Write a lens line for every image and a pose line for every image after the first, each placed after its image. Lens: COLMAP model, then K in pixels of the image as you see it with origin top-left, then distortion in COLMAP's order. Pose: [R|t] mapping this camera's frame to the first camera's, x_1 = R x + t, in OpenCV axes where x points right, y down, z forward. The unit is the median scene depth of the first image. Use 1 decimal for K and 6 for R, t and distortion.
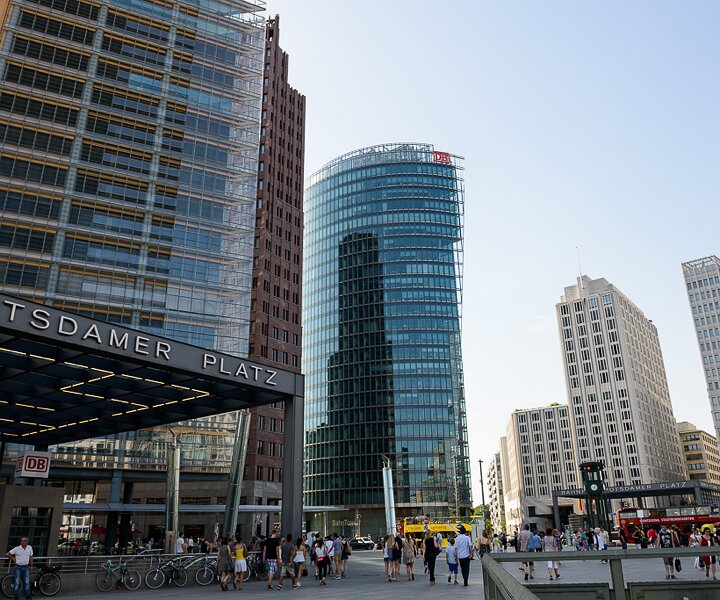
lens RADIAL K [[612.0, 0, 356.6], [0, 612.0, 294.1], [0, 0, 1]] dist [-0.016113, -0.012345]
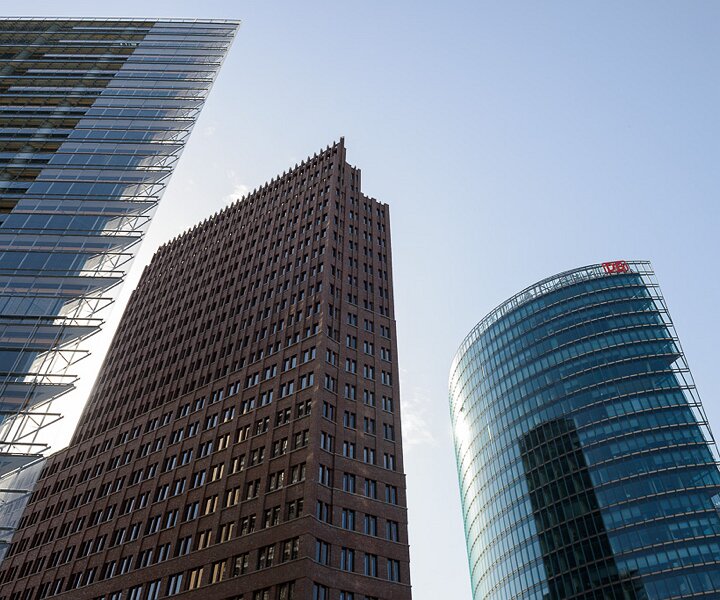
lens RADIAL K [[612.0, 0, 364.4], [0, 612.0, 302.9], [0, 0, 1]] dist [-0.016113, -0.012345]
pose [[0.914050, -0.287749, -0.285854, 0.068518], [0.134165, 0.879593, -0.456416, 0.129496], [0.382768, 0.378835, 0.842598, 0.316320]]
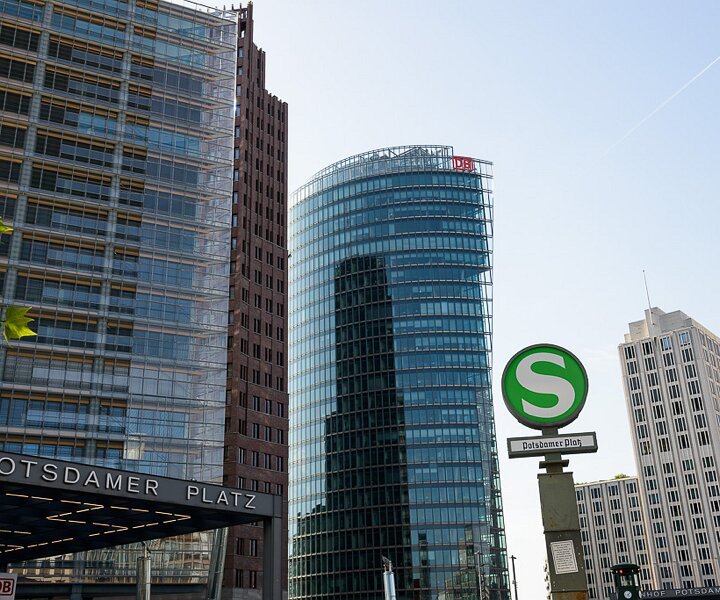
lens RADIAL K [[836.0, 0, 357.9], [0, 836.0, 298.1], [0, 0, 1]] dist [0.050326, 0.000000]
pose [[0.999701, -0.021894, -0.010843, 0.013363], [0.021646, 0.999513, -0.022455, -0.034401], [0.011330, 0.022213, 0.999689, -0.086849]]
